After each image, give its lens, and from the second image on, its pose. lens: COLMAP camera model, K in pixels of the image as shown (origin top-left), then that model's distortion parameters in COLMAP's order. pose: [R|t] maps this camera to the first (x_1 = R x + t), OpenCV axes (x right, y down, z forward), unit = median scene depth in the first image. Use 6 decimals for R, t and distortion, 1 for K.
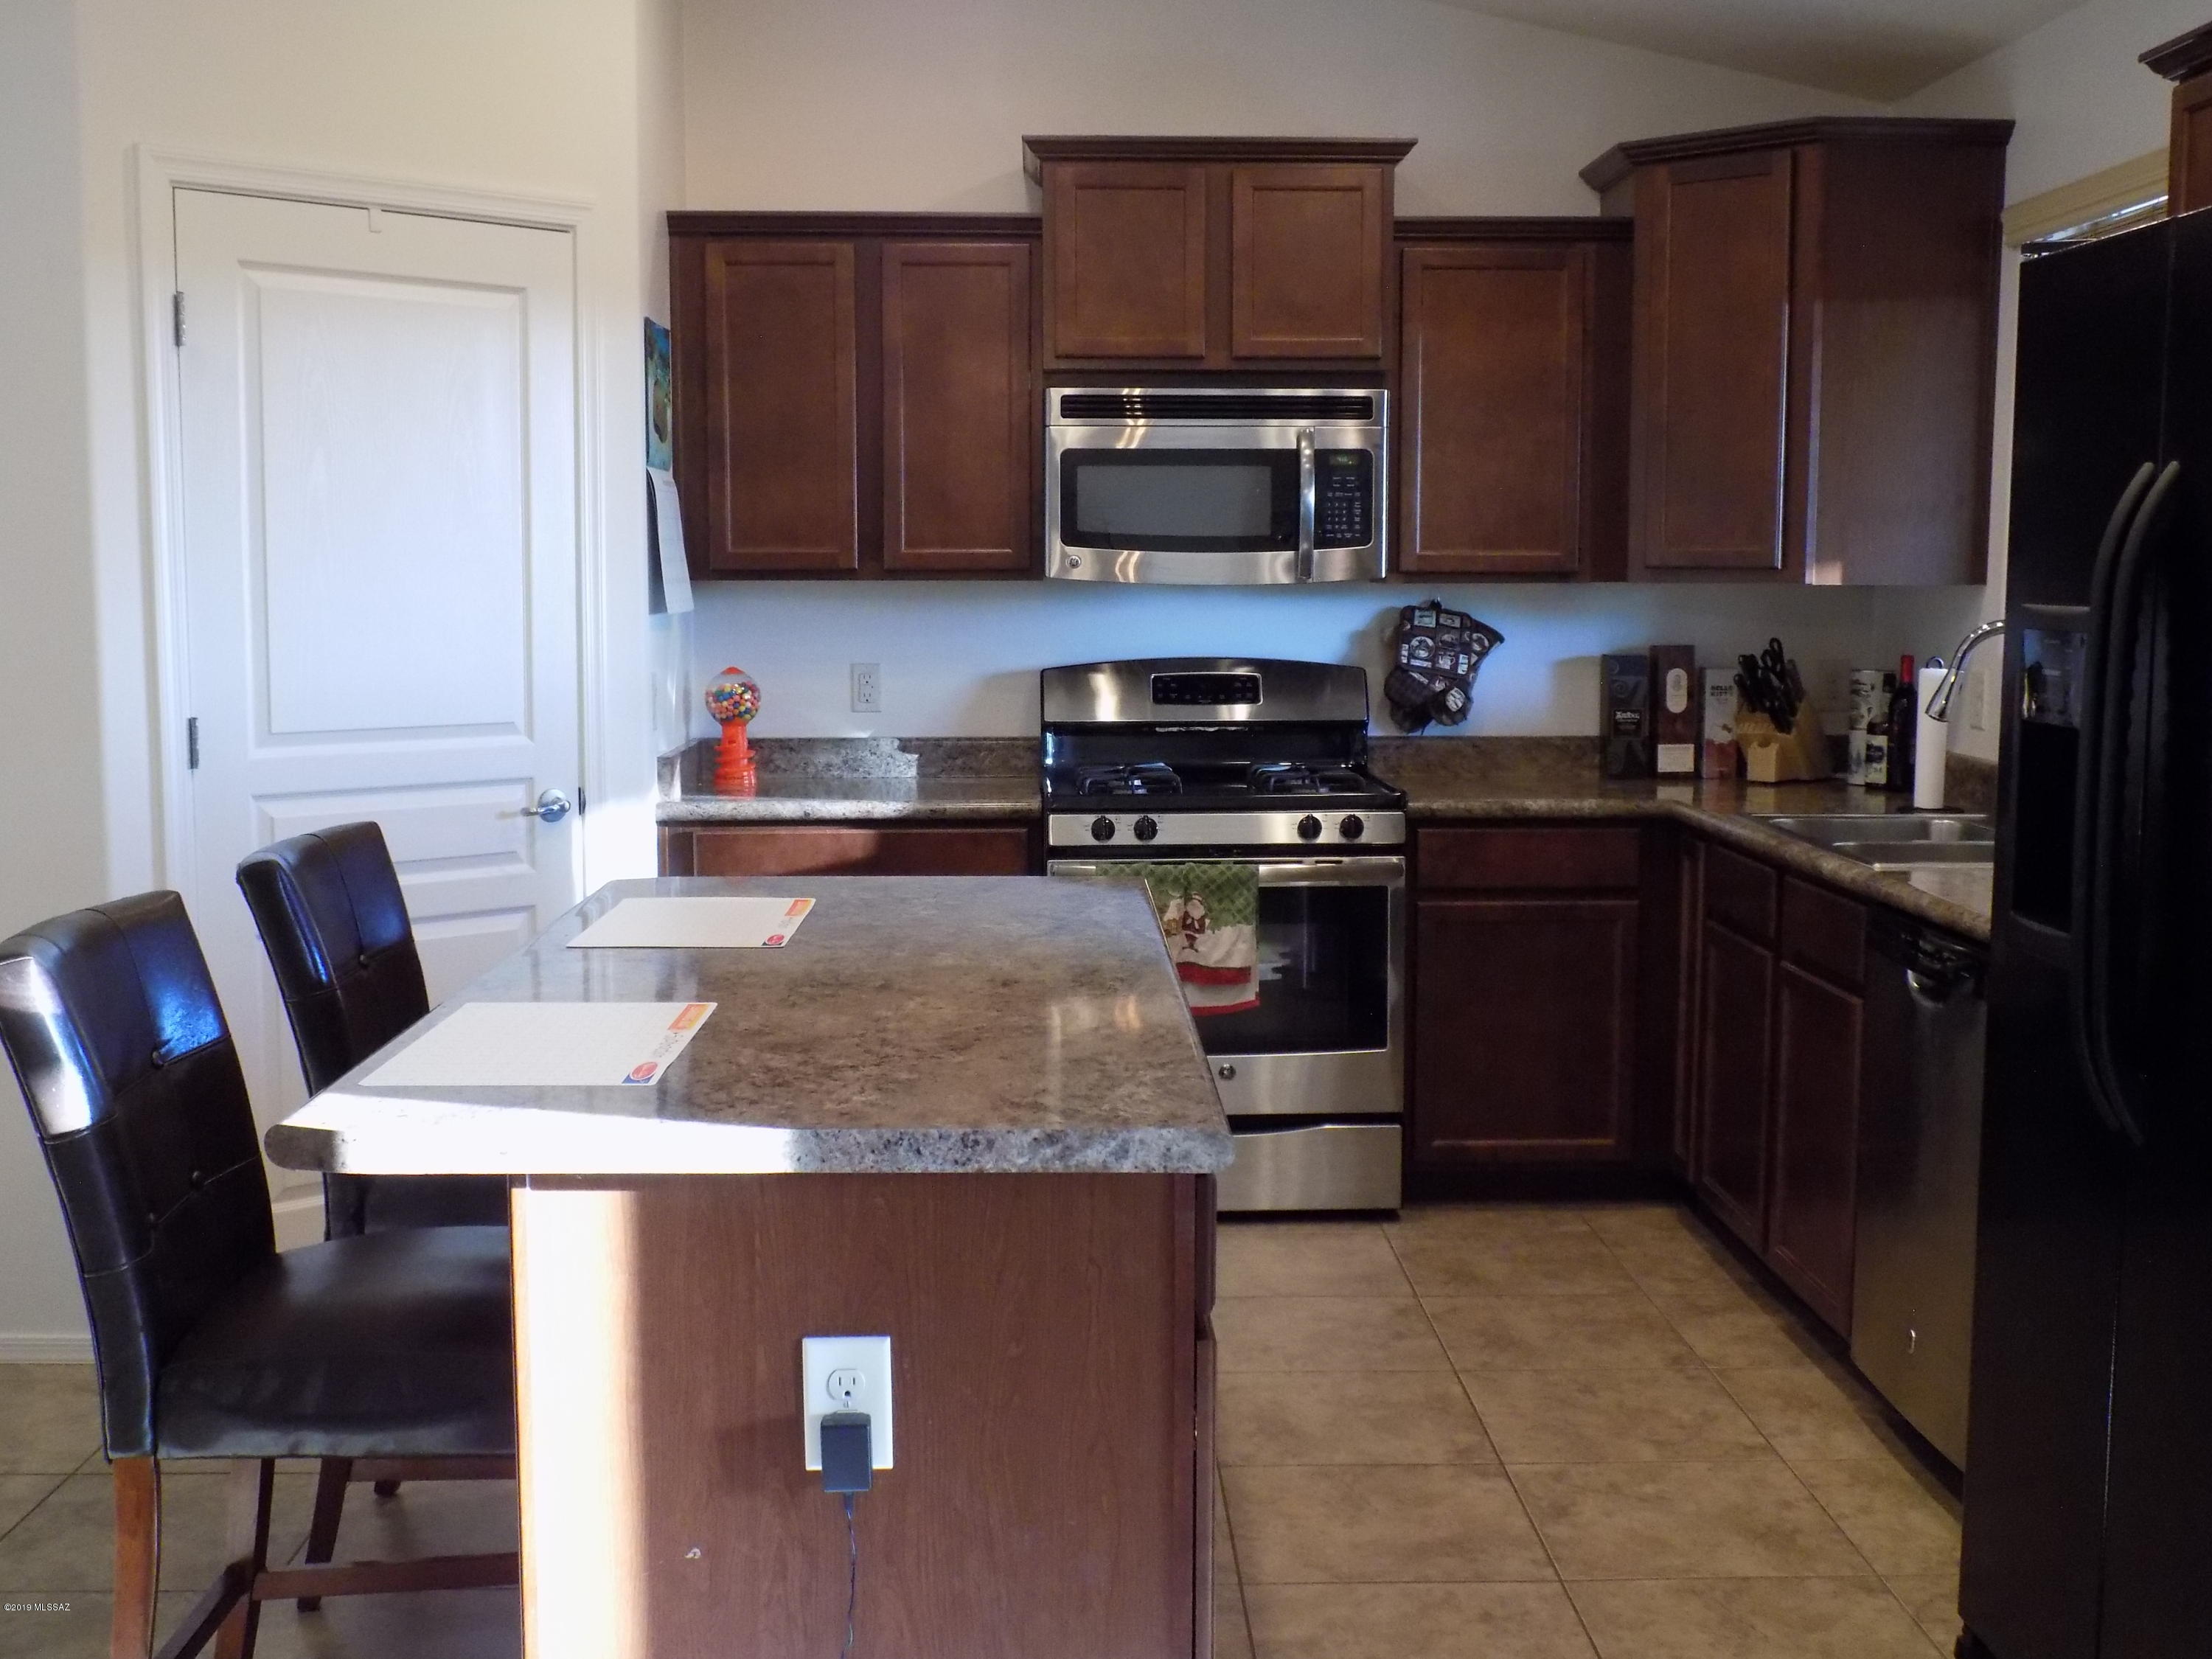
lens RADIAL K [[2451.2, 0, 1106.0], [0, 2451.2, 829.5], [0, 0, 1]] dist [-0.048729, 0.024255]
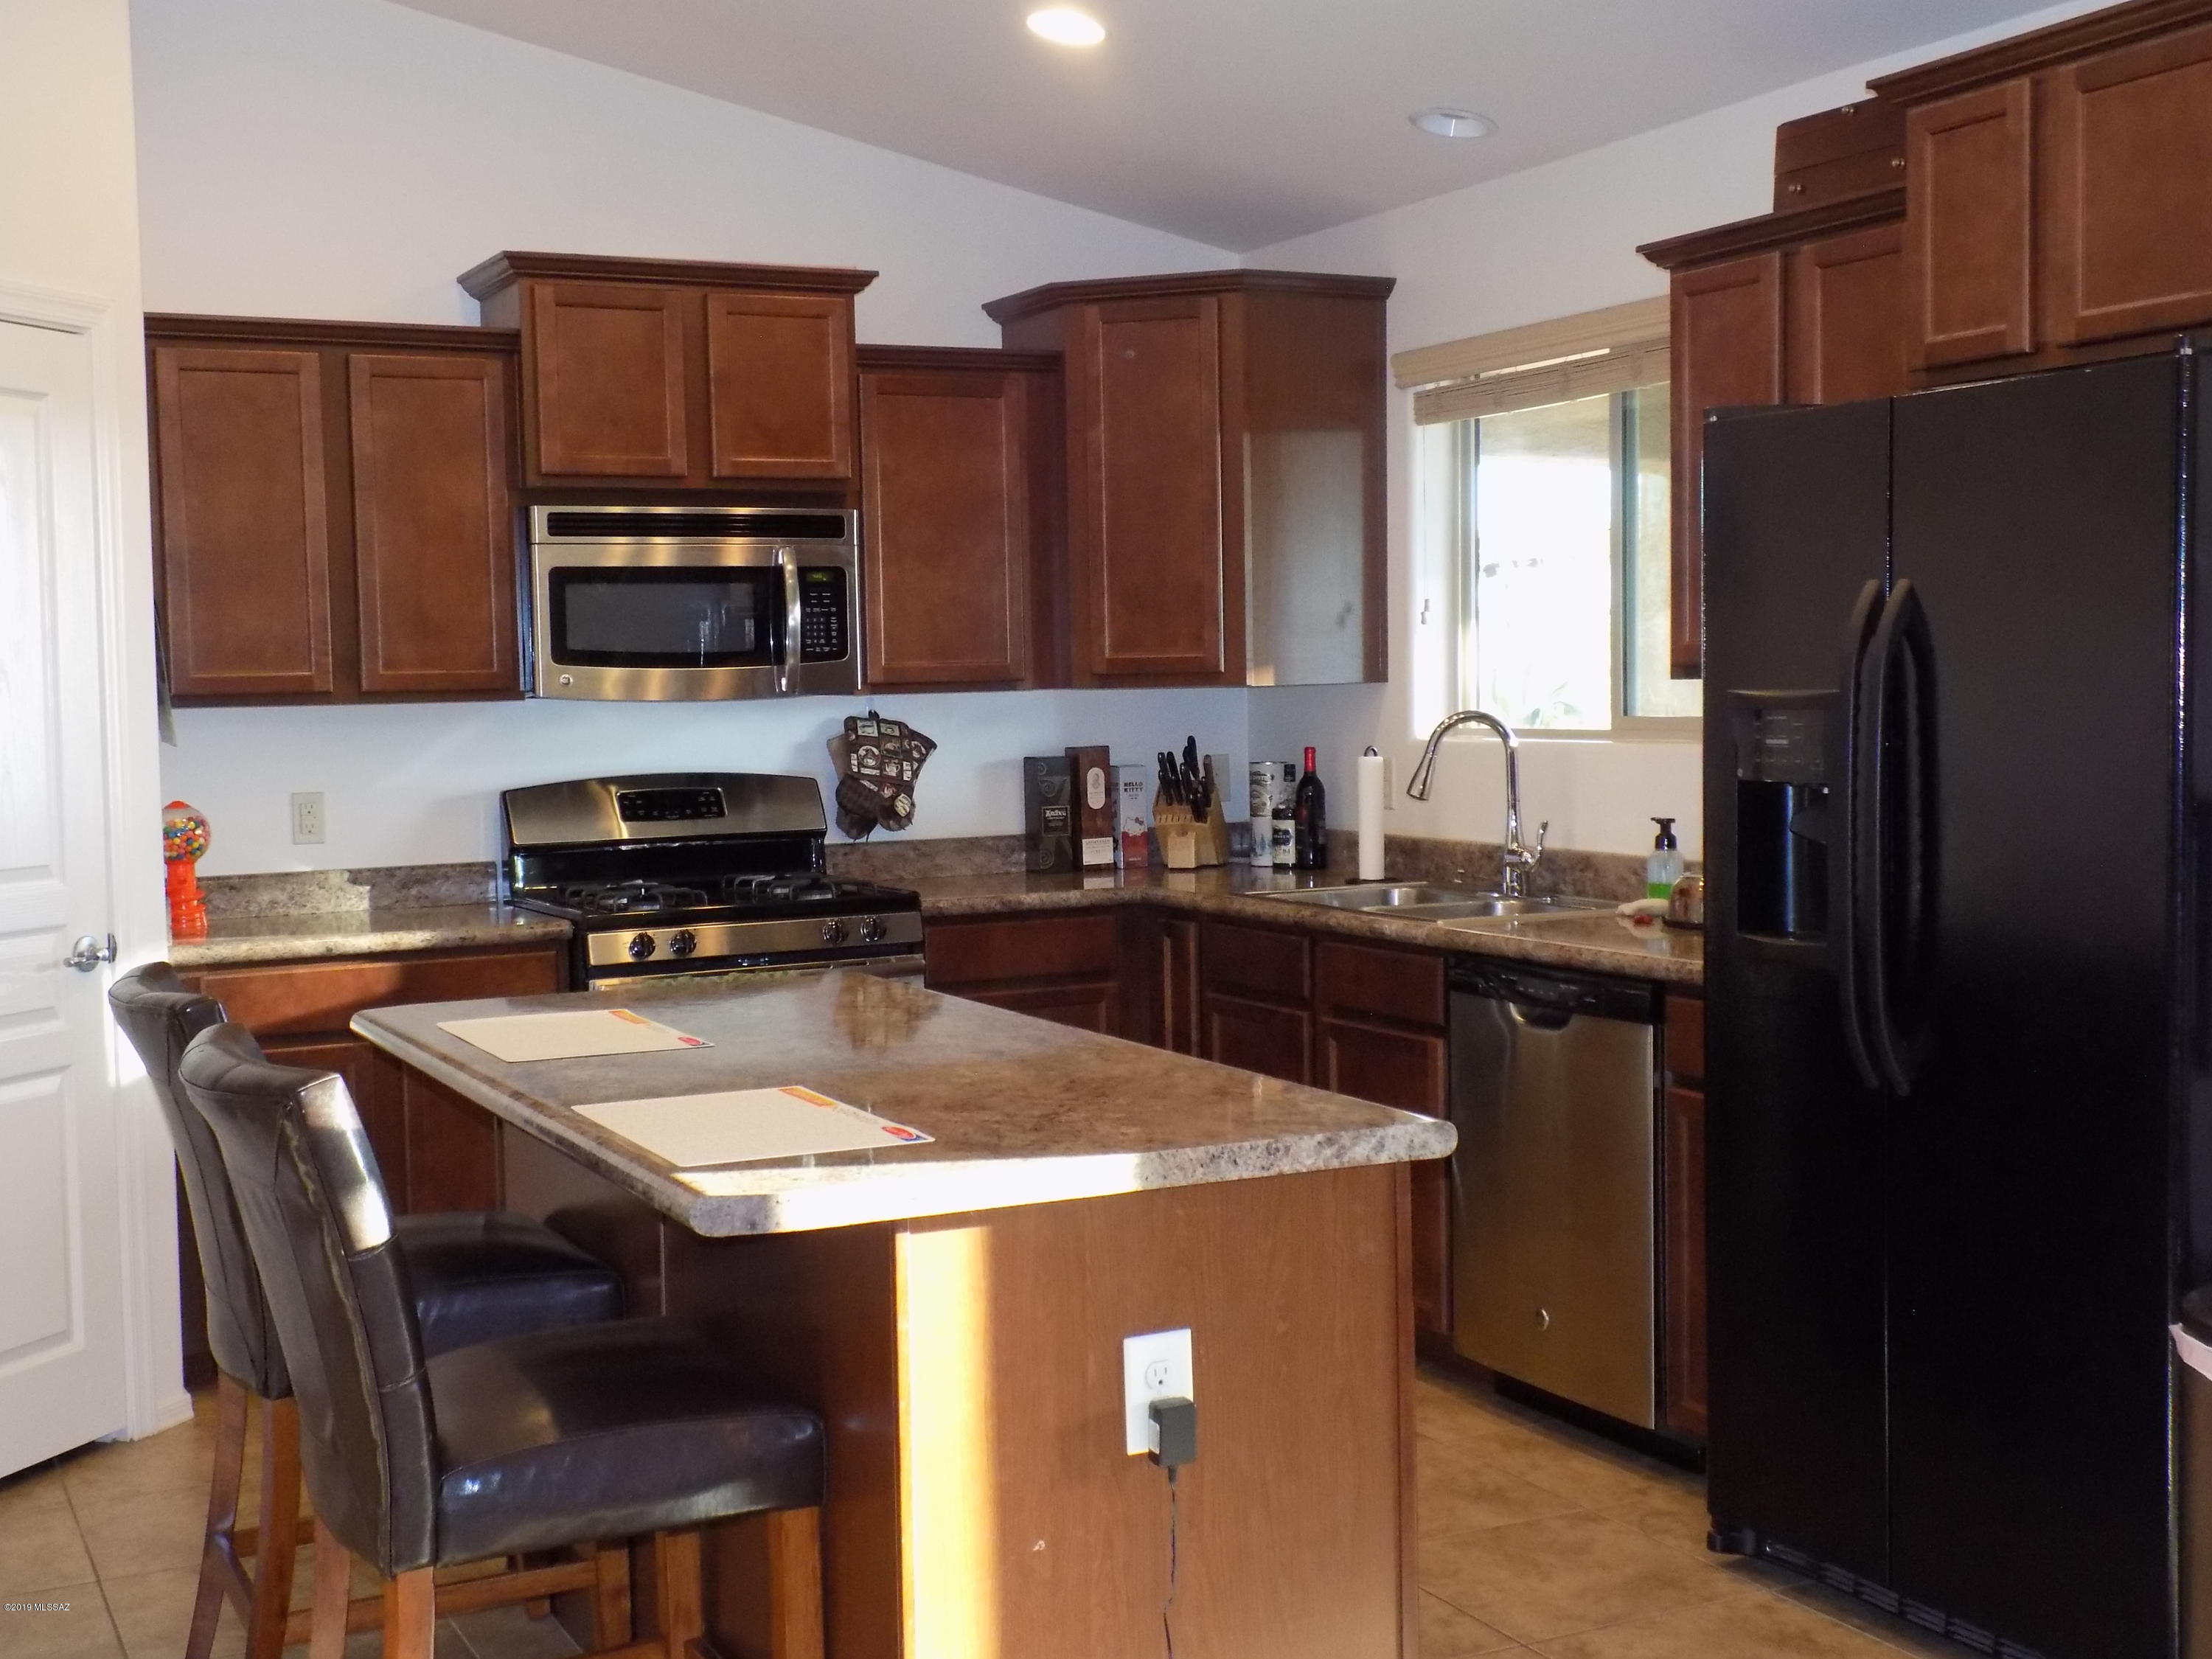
lens RADIAL K [[2676.7, 0, 1106.0], [0, 2676.7, 829.5], [0, 0, 1]] dist [0.027406, -0.043972]
pose [[0.904884, -0.044237, 0.423352, -0.275393], [0.066227, 0.997105, -0.037365, 0.005763], [-0.420474, 0.061849, 0.905194, -0.068105]]
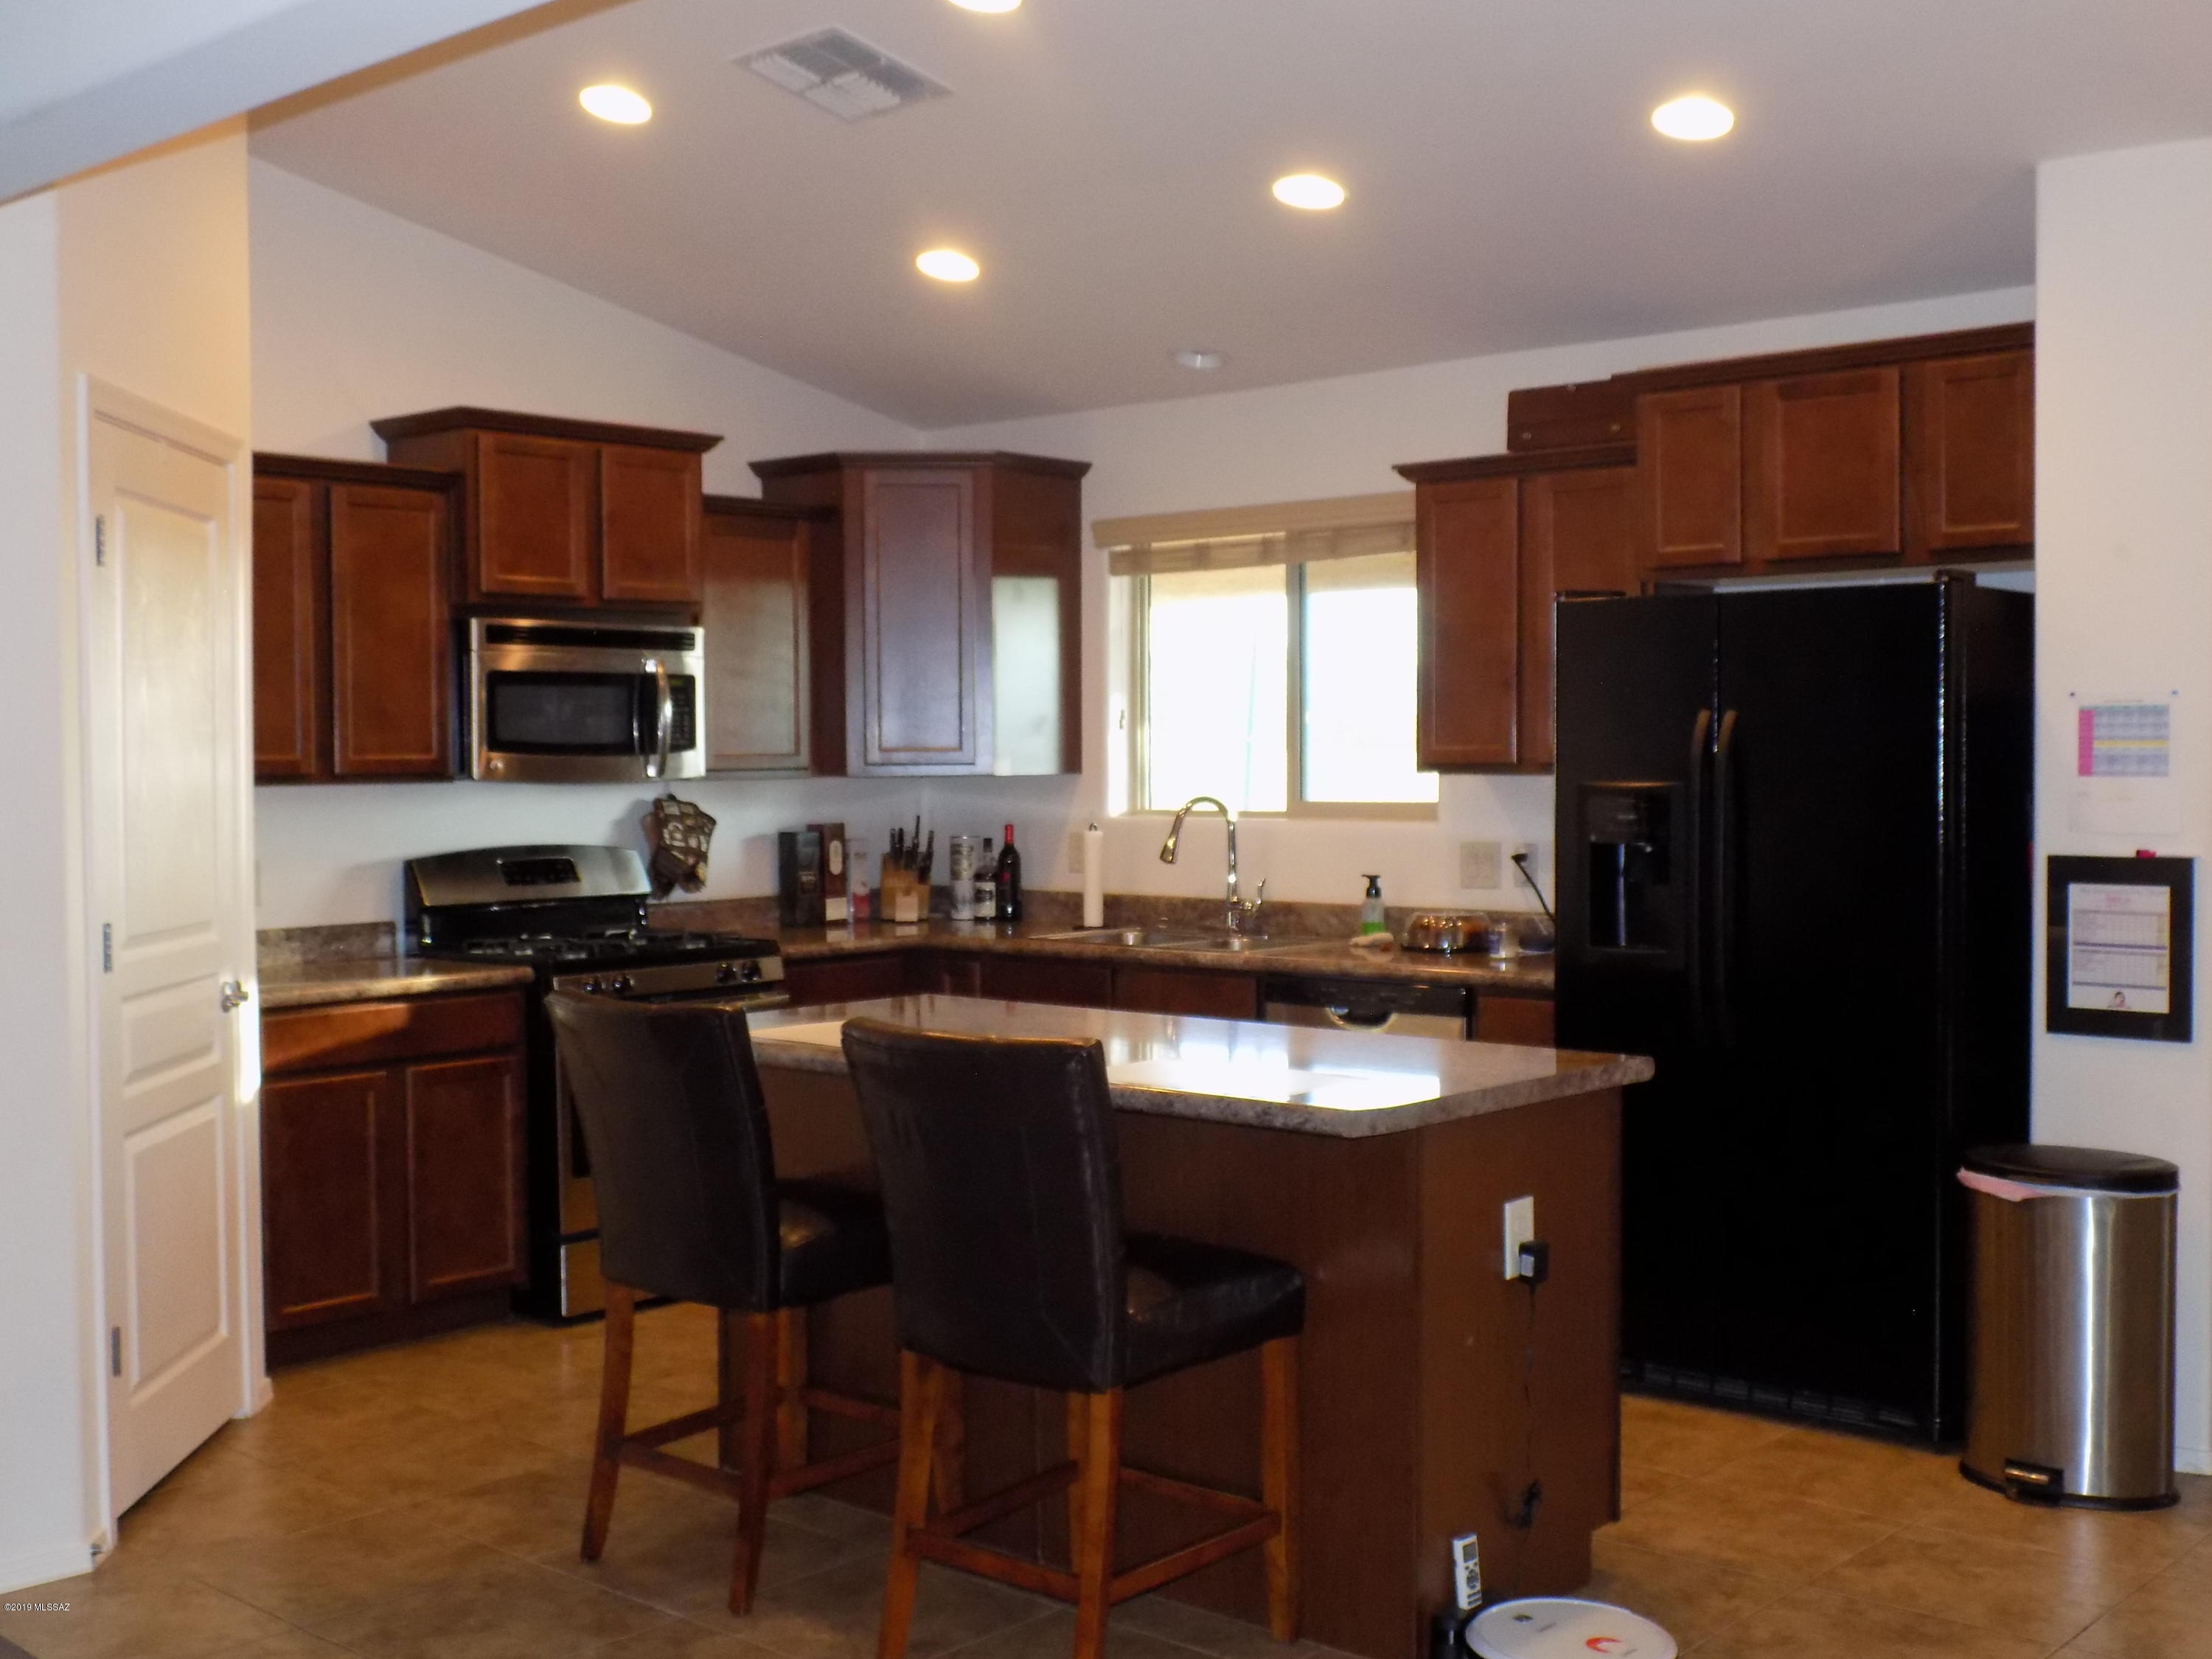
lens RADIAL K [[2451.2, 0, 1106.0], [0, 2451.2, 829.5], [0, 0, 1]] dist [-0.048729, 0.024255]
pose [[0.679270, -0.029134, 0.733310, -0.672292], [0.086222, 0.995460, -0.040319, -0.006198], [-0.728806, 0.090615, 0.678698, -0.006231]]
